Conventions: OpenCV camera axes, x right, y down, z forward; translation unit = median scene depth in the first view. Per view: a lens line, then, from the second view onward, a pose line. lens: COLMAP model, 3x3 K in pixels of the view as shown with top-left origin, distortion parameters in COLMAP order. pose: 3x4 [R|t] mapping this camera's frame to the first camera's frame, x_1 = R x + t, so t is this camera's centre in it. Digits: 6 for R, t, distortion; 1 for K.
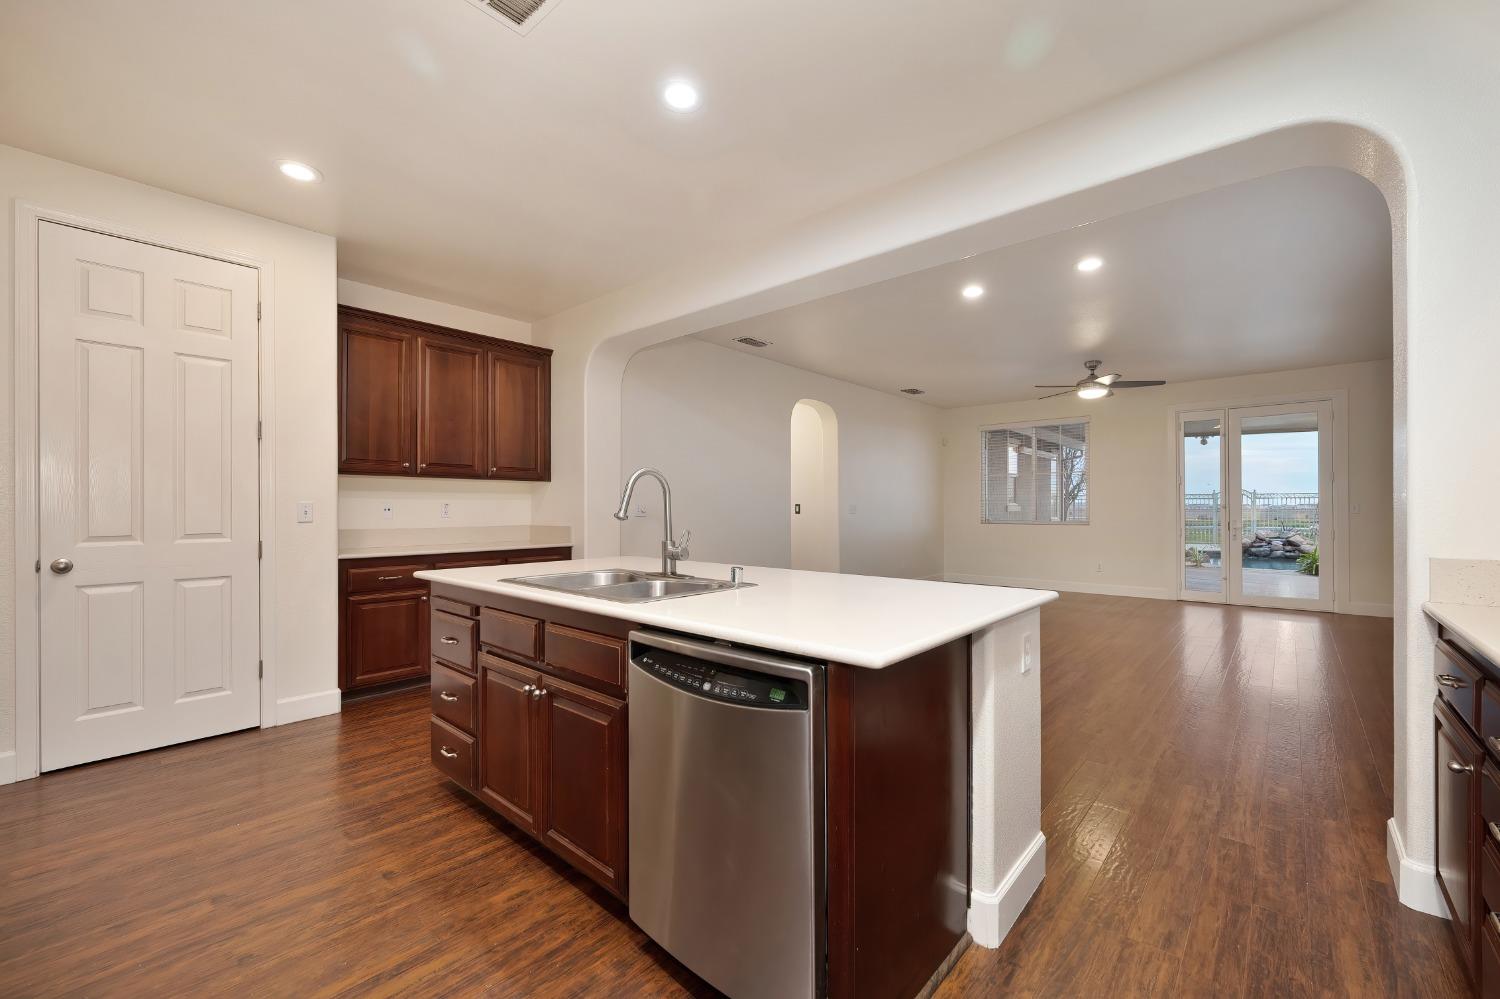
lens RADIAL K [[606.1, 0, 754.0], [0, 606.1, 479.6], [0, 0, 1]] dist [-0.002340, 0.000551]
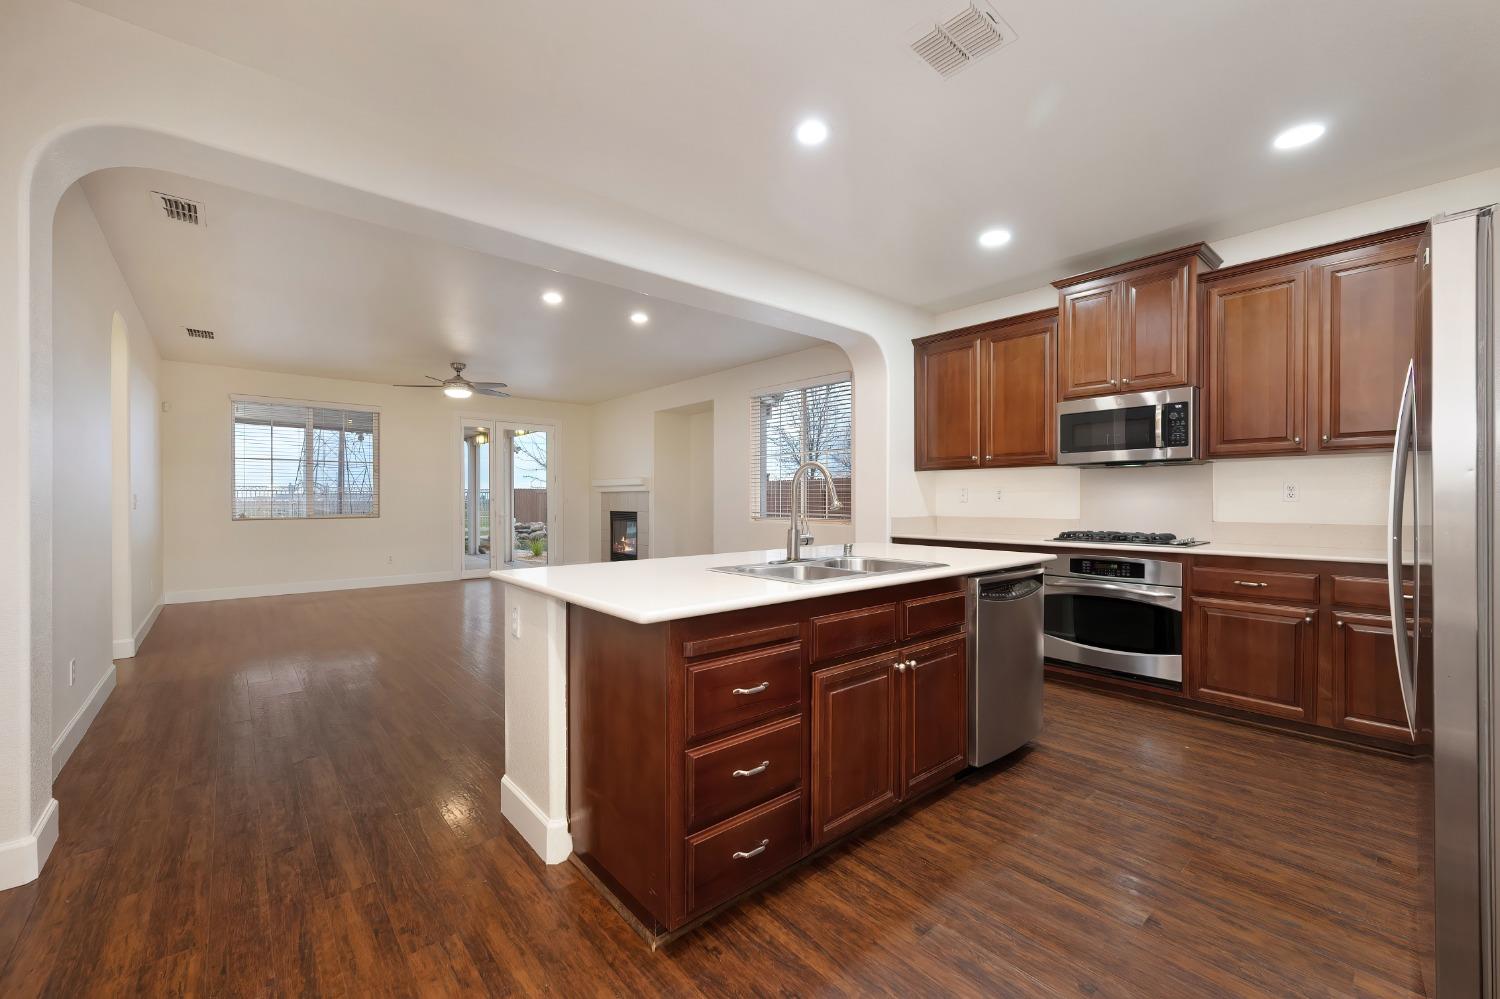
lens RADIAL K [[606.1, 0, 755.9], [0, 606.1, 489.0], [0, 0, 1]] dist [-0.002340, 0.000551]
pose [[0.120174, 0.026475, 0.992400, -1.384682], [-0.053820, 0.998348, -0.020116, 0.062445], [-0.991293, -0.050994, 0.121401, 1.078047]]
